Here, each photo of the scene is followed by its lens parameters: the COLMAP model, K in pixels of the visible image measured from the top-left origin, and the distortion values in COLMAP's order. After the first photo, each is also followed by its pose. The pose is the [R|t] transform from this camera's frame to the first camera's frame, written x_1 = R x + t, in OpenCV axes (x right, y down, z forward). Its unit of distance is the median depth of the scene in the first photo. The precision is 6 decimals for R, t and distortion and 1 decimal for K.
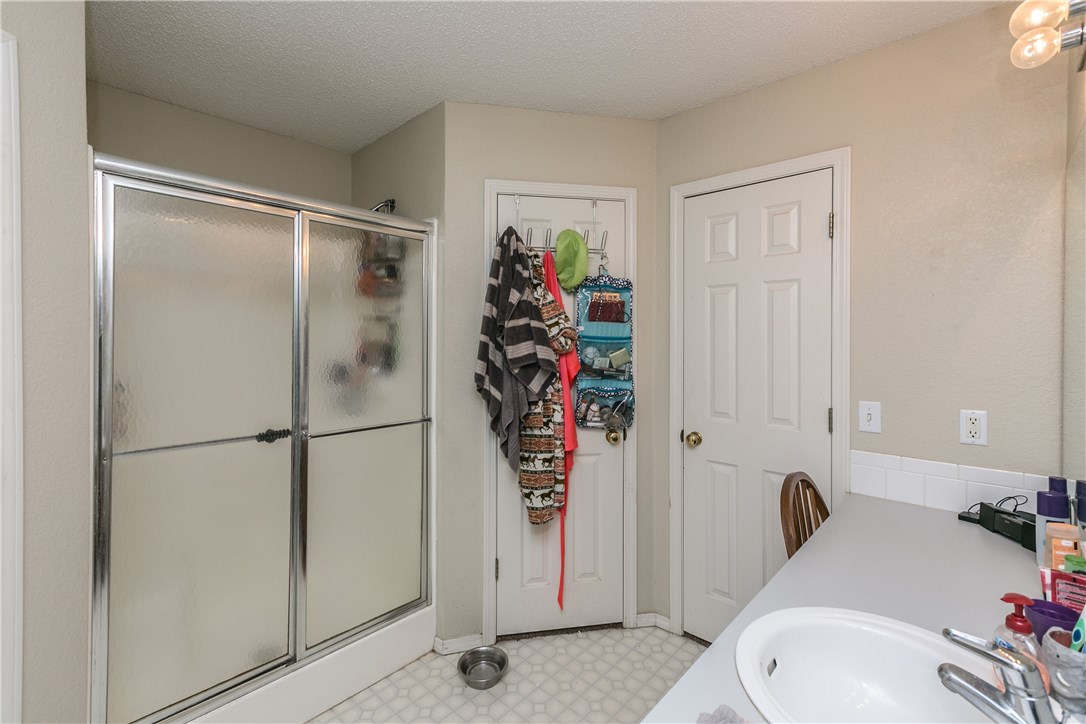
lens RADIAL K [[498.2, 0, 545.8], [0, 498.2, 341.0], [0, 0, 1]] dist [0.014133, 0.000113]
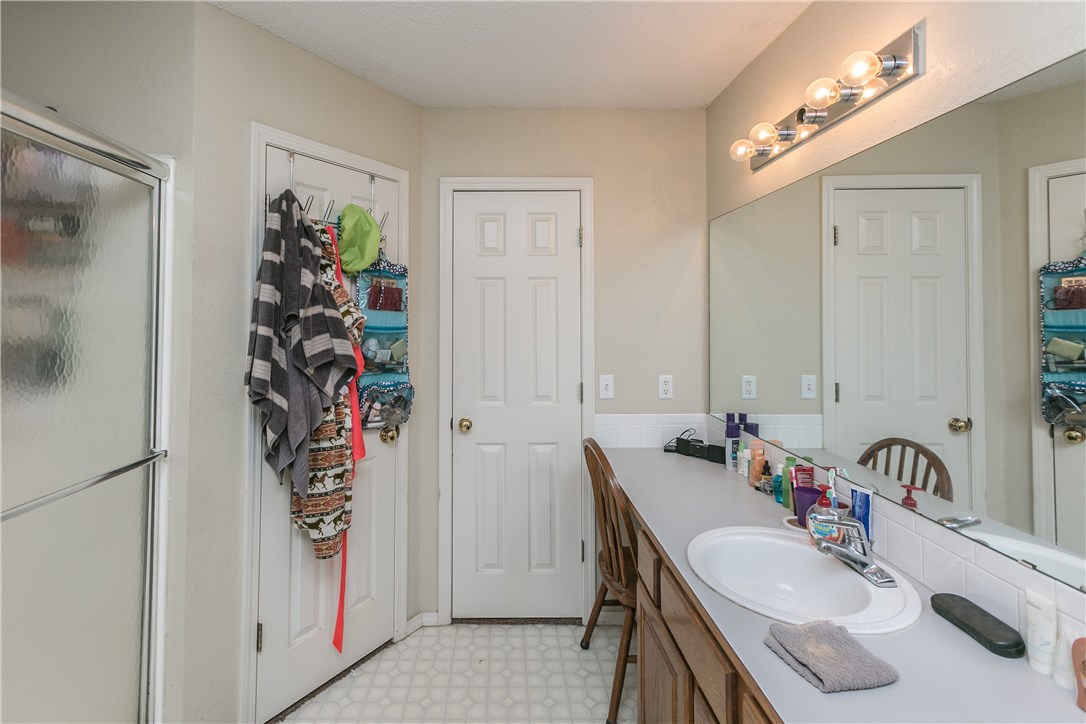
lens RADIAL K [[492.2, 0, 544.7], [0, 492.2, 310.6], [0, 0, 1]] dist [0.015360, 0.000138]
pose [[0.728118, 0.012248, 0.685342, -0.315705], [0.006470, 0.999673, -0.024740, -0.015070], [-0.685421, 0.022448, 0.727801, 0.153059]]
